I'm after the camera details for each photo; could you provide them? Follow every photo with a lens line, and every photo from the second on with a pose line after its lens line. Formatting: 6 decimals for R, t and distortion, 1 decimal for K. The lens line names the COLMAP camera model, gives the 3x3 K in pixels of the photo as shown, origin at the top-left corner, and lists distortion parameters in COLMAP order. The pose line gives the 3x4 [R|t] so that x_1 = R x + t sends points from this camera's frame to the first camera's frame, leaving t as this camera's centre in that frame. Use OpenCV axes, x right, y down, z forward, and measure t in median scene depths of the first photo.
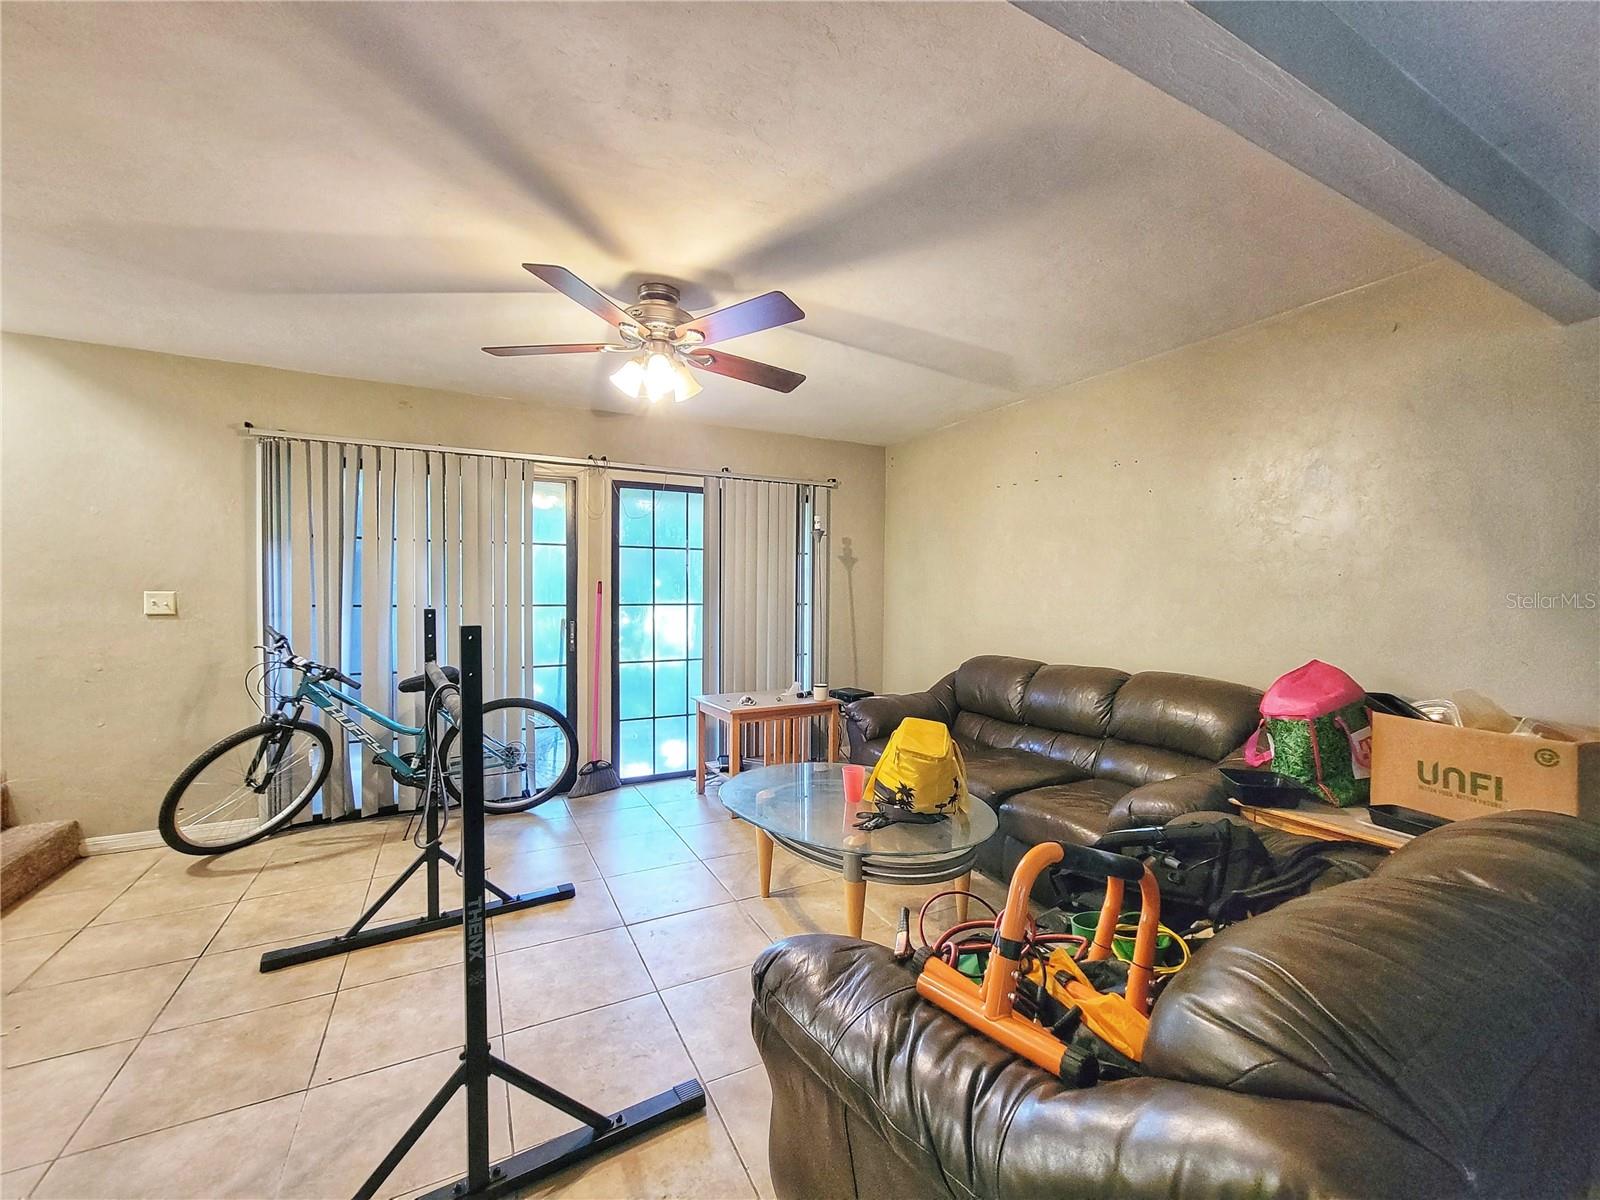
lens RADIAL K [[647.5, 0, 800.3], [0, 647.5, 601.3], [0, 0, 1]] dist [0.000530, -0.000233]
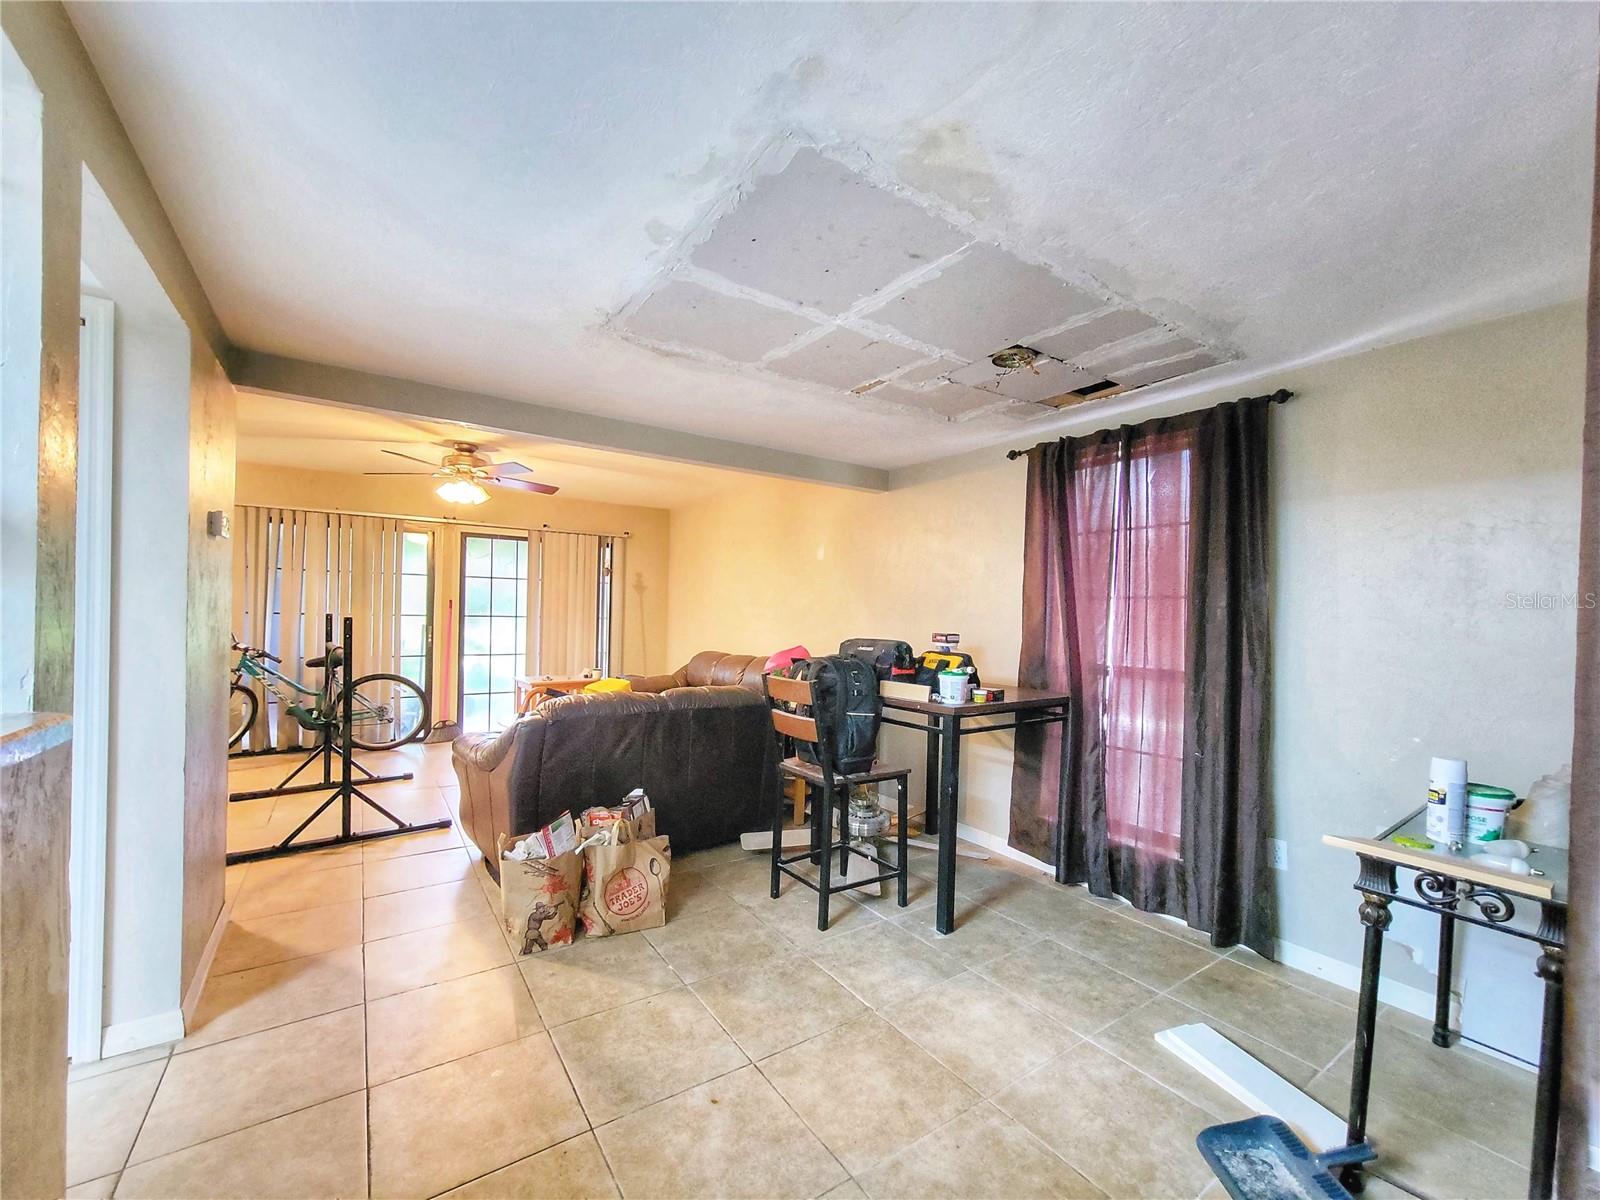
lens RADIAL K [[647.5, 0, 799.8], [0, 647.5, 614.7], [0, 0, 1]] dist [0.000530, -0.000233]
pose [[0.993103, 0.017032, 0.115999, 0.363737], [-0.015783, 0.999807, -0.011675, 0.009720], [-0.116175, 0.009764, 0.993181, -0.659100]]
